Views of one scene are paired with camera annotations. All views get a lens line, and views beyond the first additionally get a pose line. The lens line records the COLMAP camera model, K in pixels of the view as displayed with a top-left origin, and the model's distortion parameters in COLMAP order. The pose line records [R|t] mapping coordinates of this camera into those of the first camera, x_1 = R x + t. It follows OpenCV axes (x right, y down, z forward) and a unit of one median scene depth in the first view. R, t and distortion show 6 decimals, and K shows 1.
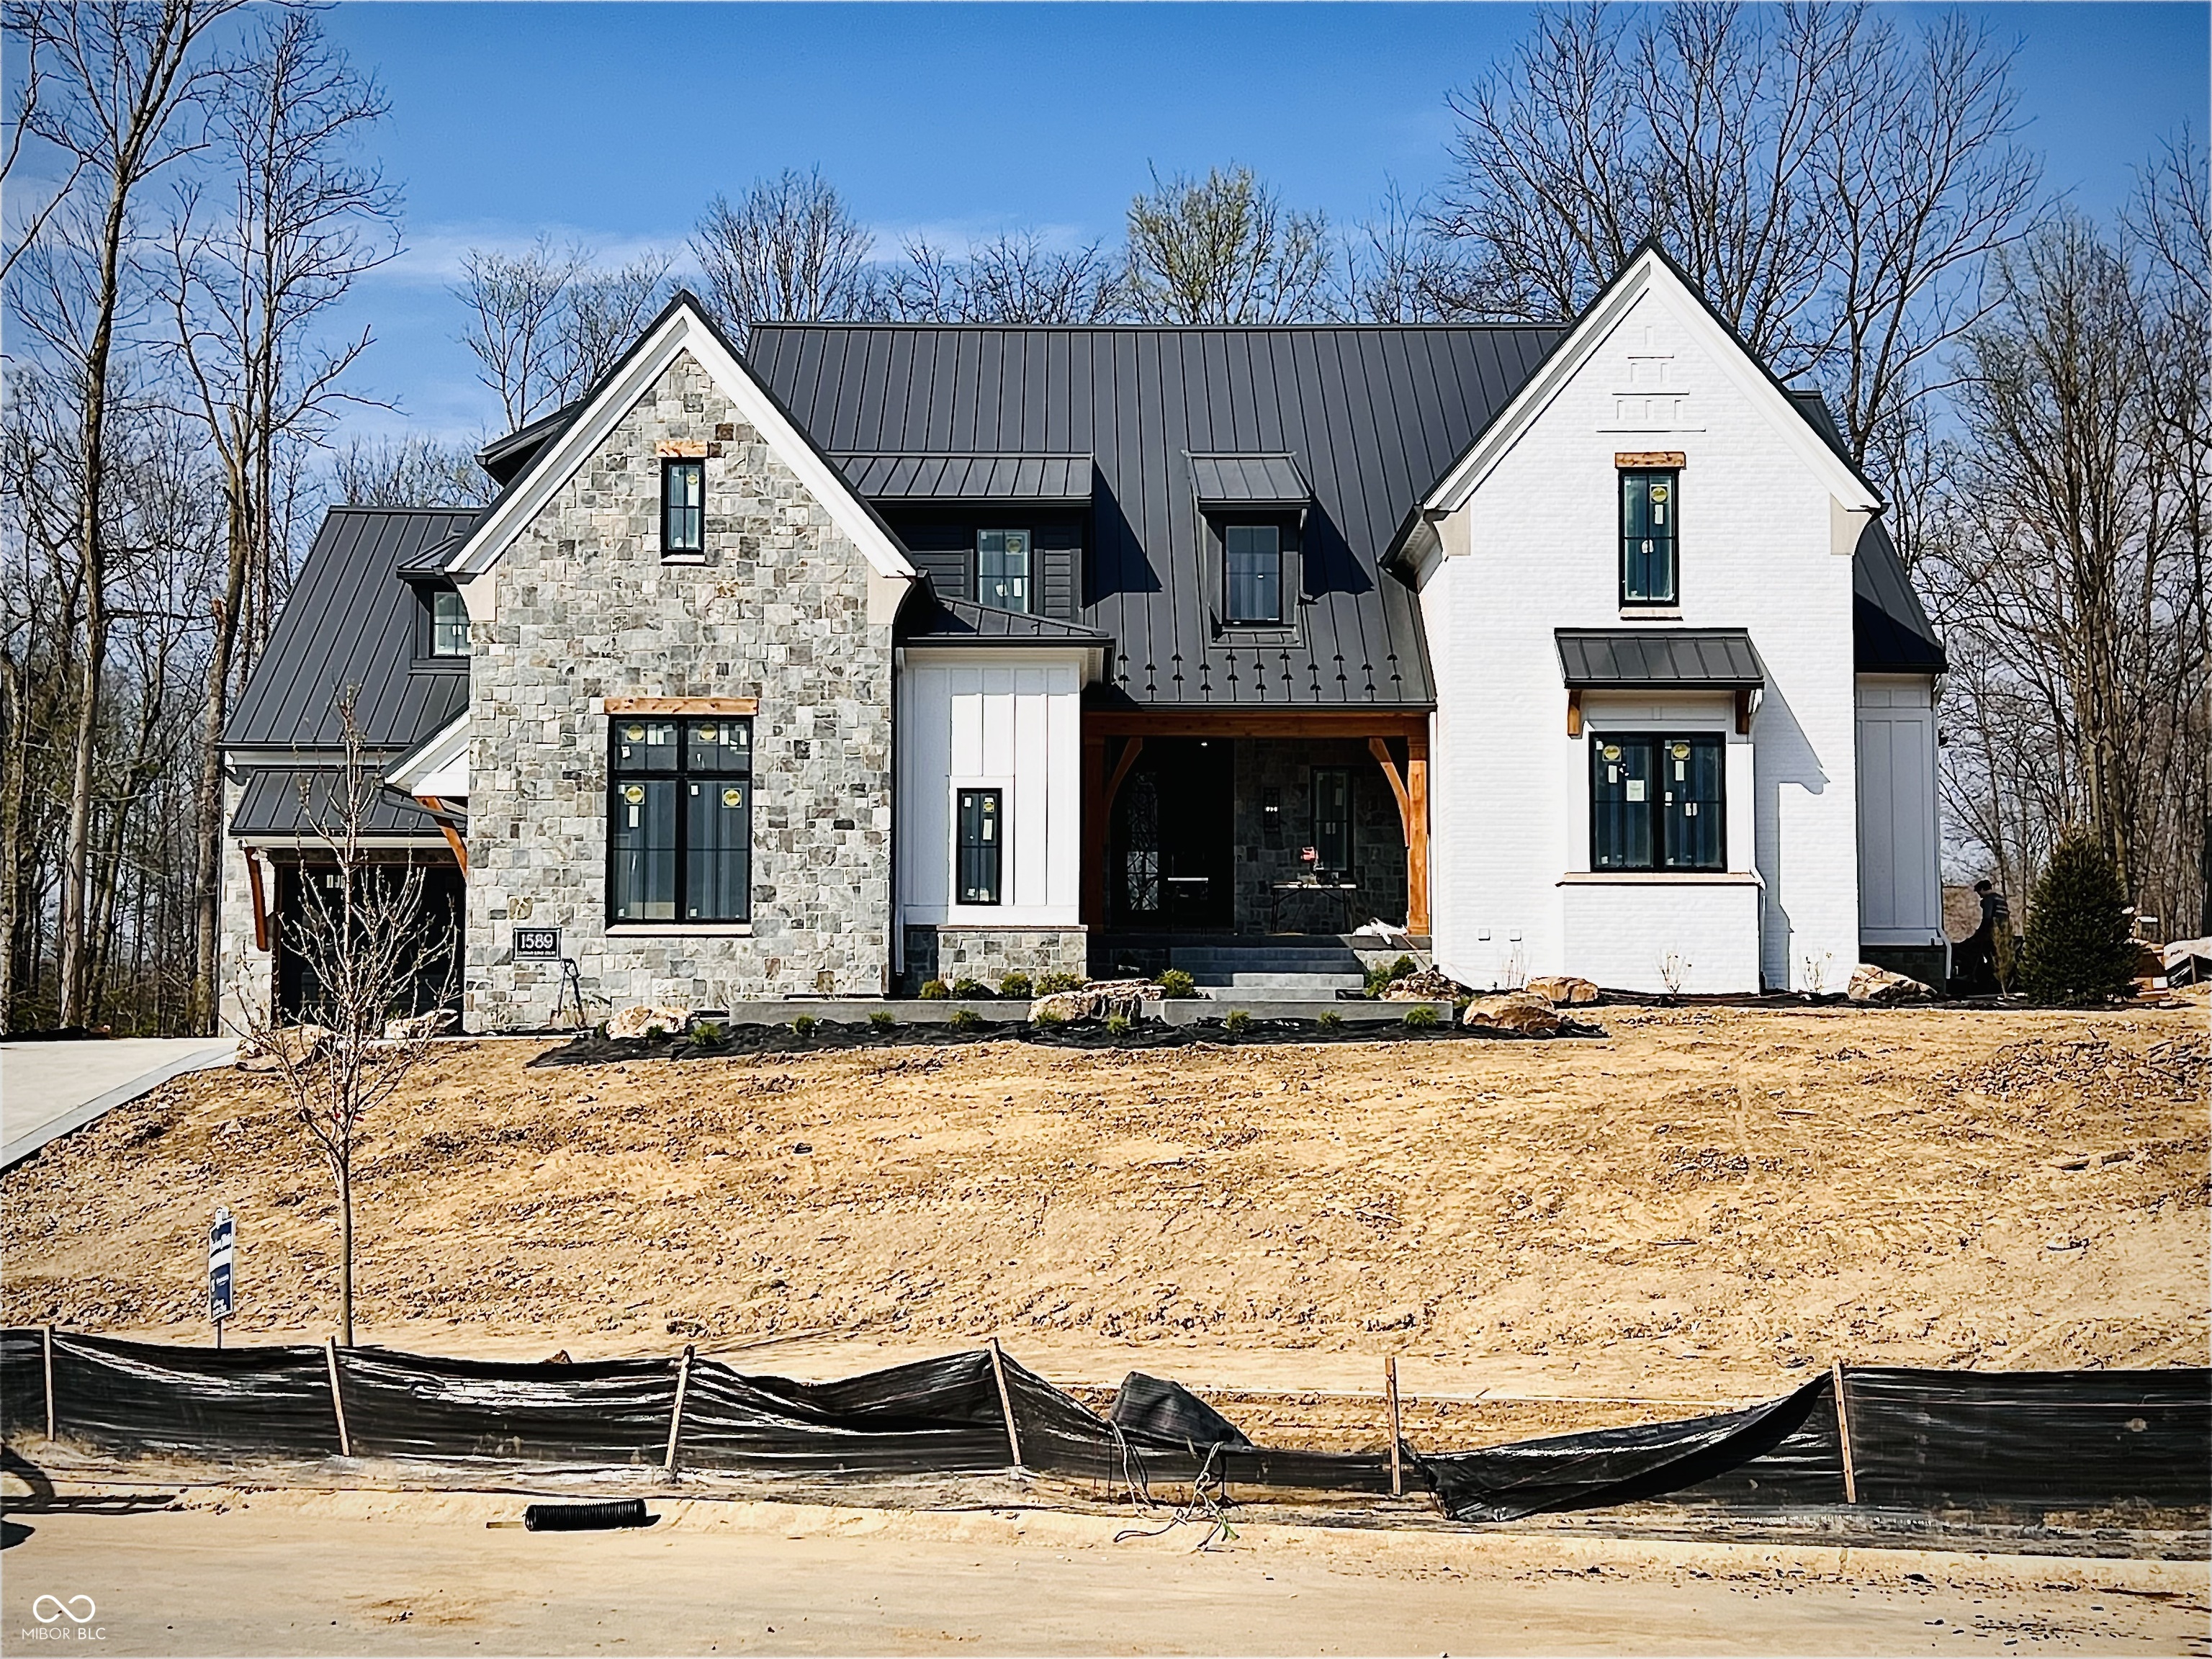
lens RADIAL K [[2756.0, 0, 1106.0], [0, 2756.0, 829.5], [0, 0, 1]] dist [0.157359, -0.661649]
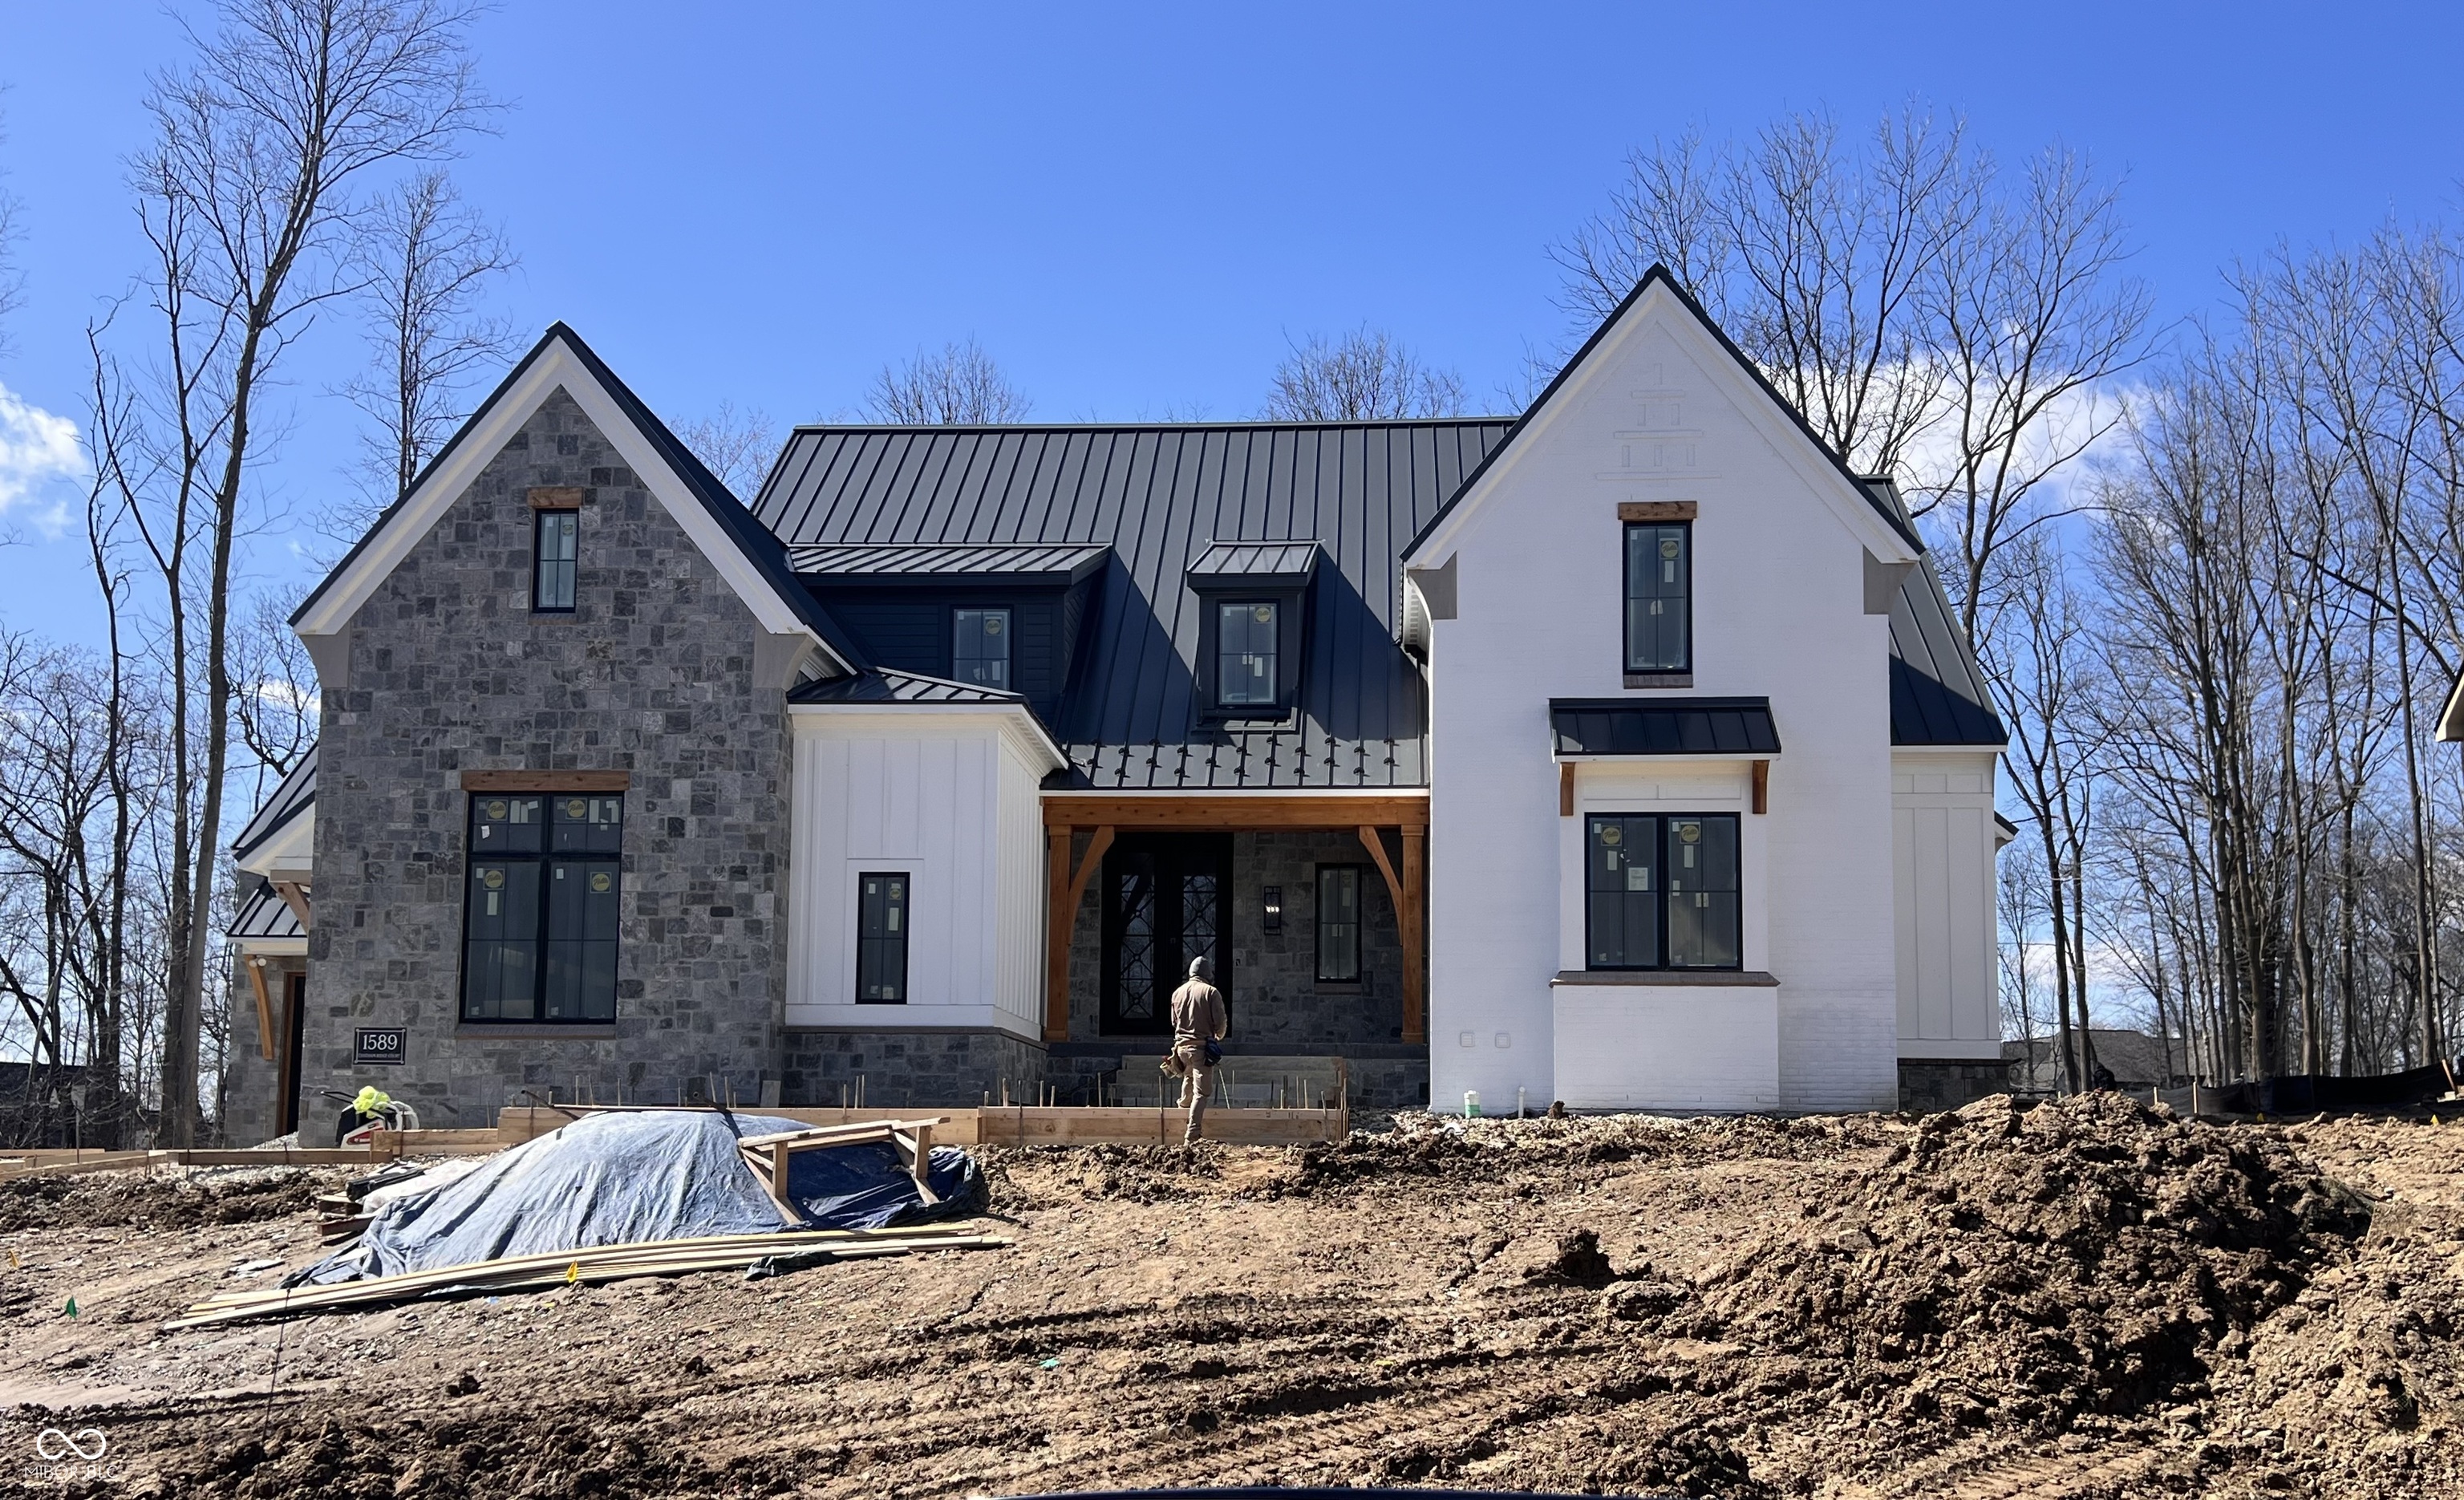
lens RADIAL K [[2302.1, 0, 1233.6], [0, 2302.1, 910.1], [0, 0, 1]] dist [0.116432, -0.302650]
pose [[0.997158, -0.000477, -0.075333, 0.124350], [-0.002012, 0.999455, -0.032958, 0.021717], [0.075308, 0.033016, 0.996614, 0.269226]]
